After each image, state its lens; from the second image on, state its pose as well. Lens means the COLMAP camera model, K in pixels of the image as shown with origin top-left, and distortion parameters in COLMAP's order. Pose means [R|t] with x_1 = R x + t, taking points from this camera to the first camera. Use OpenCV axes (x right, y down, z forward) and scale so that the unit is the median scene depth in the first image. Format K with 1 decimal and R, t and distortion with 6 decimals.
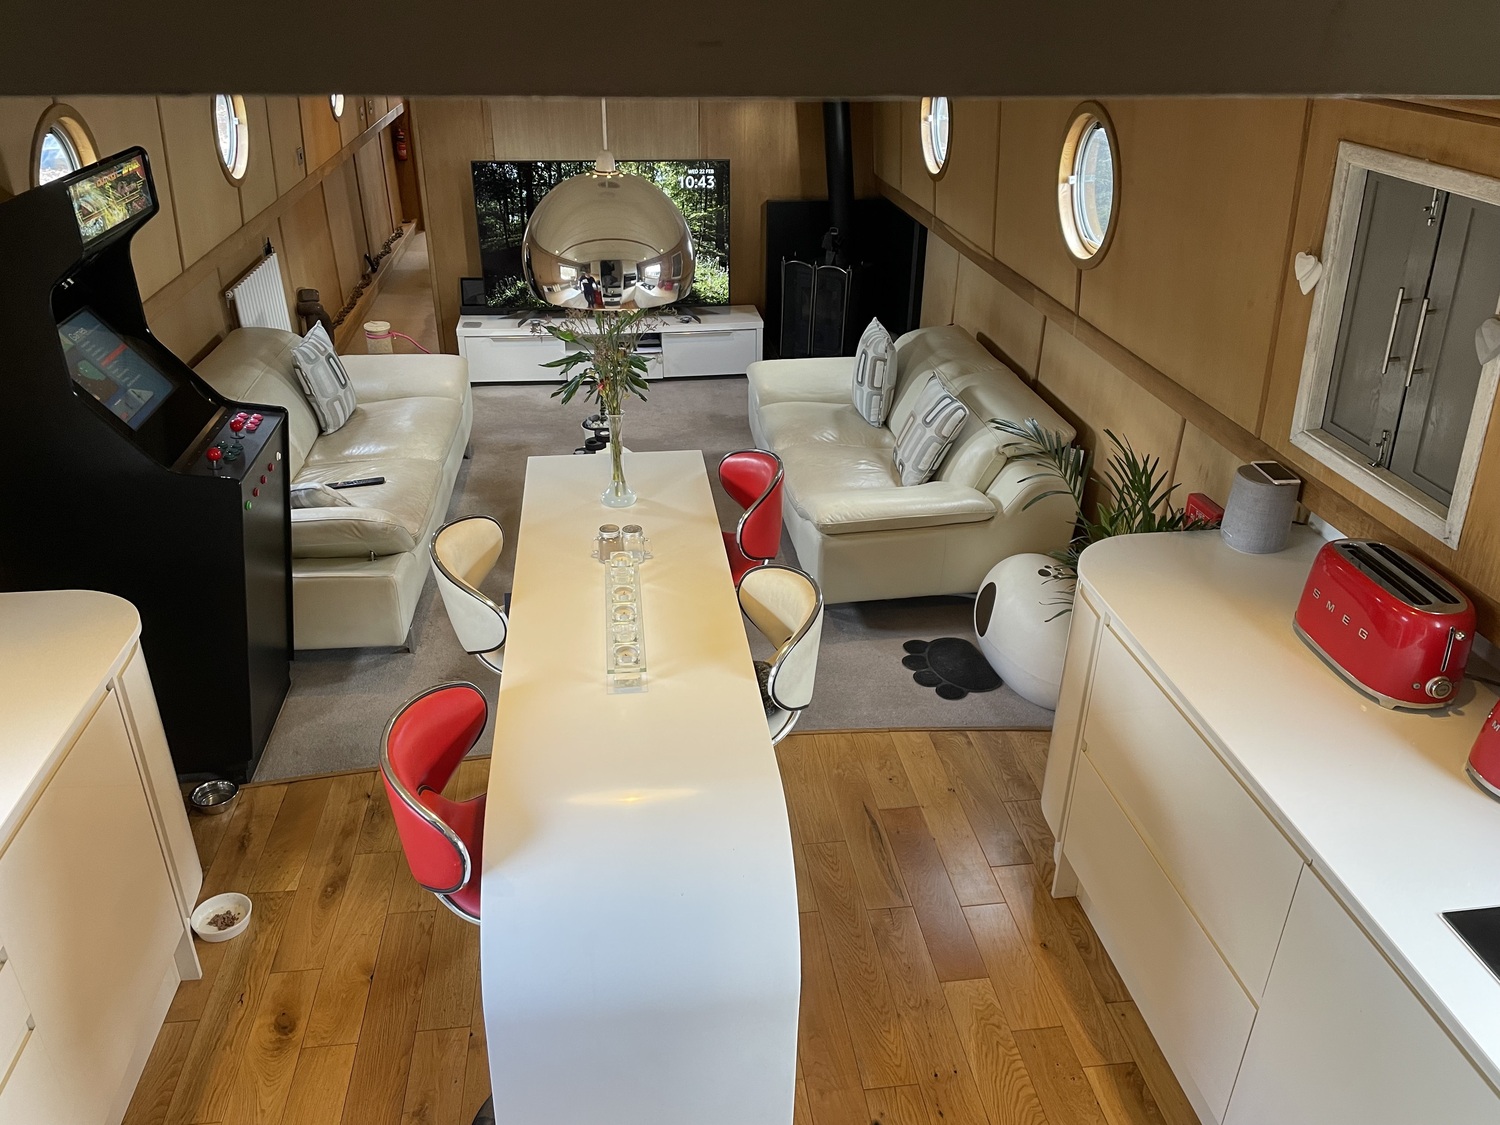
lens RADIAL K [[1126.4, 0, 739.9], [0, 1126.4, 567.7], [0, 0, 1]] dist [0.128113, -0.176782]
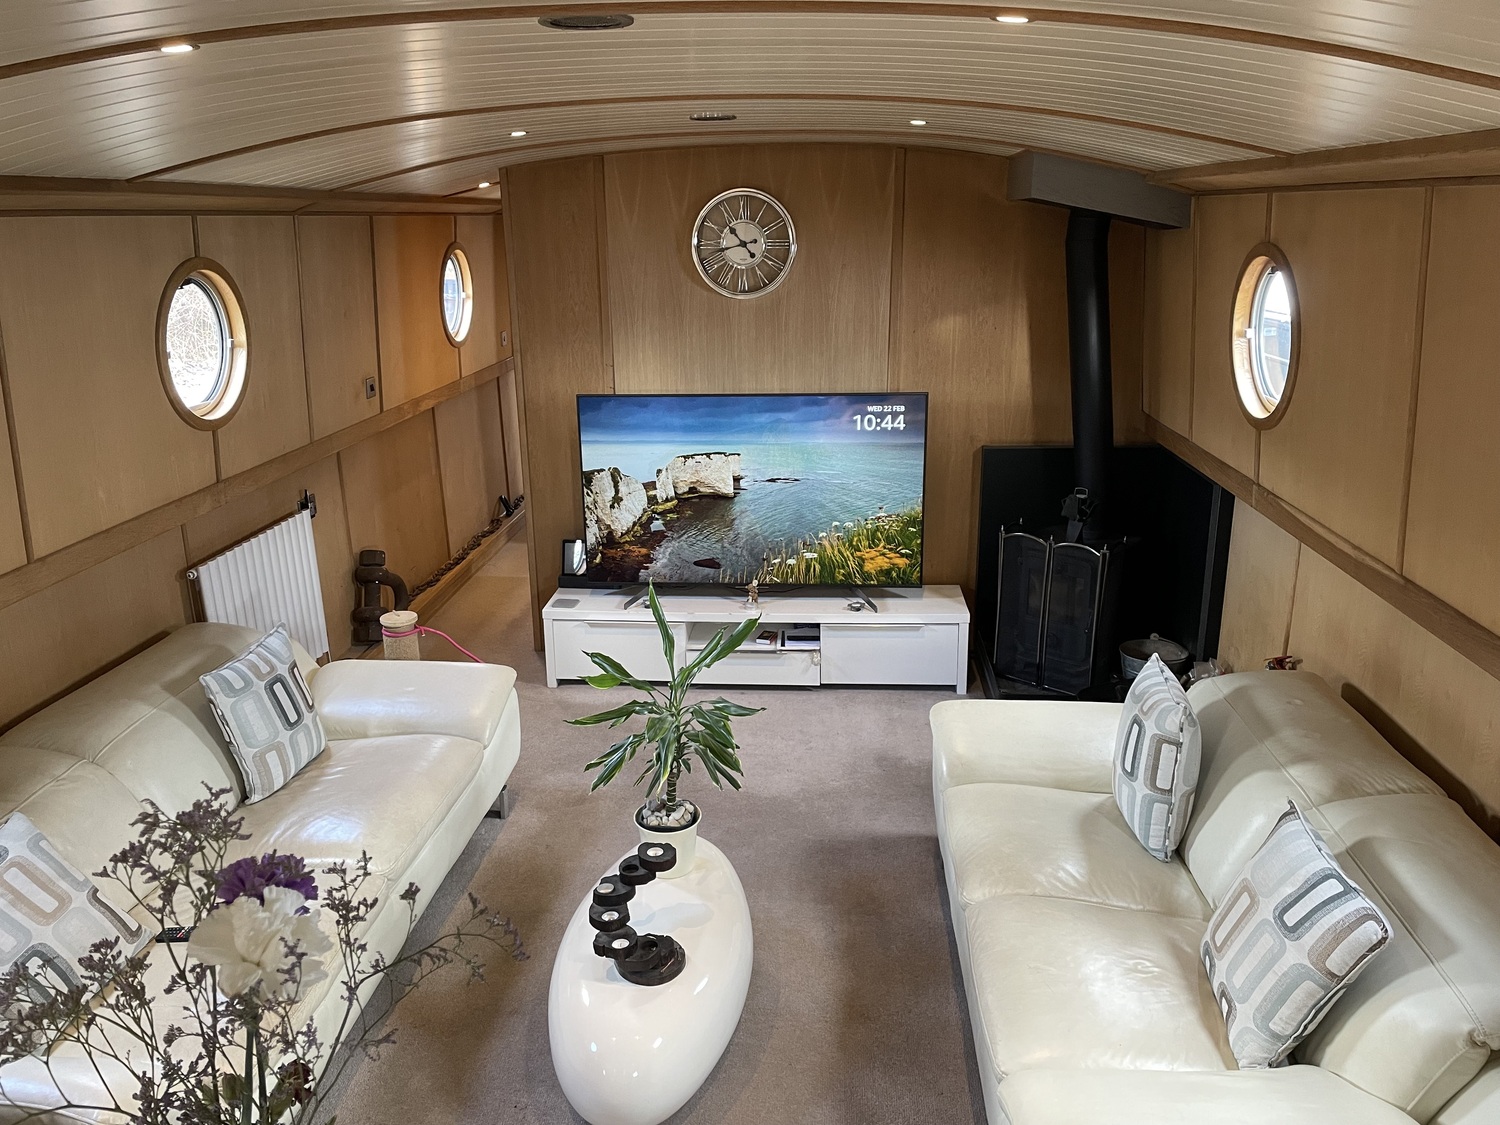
lens RADIAL K [[1126.4, 0, 739.9], [0, 1126.4, 567.7], [0, 0, 1]] dist [0.128113, -0.176782]
pose [[0.978602, 0.038307, -0.202164, 0.024896], [-0.074246, 0.982064, -0.173312, -0.130812], [0.191899, 0.184614, 0.963894, 0.347974]]
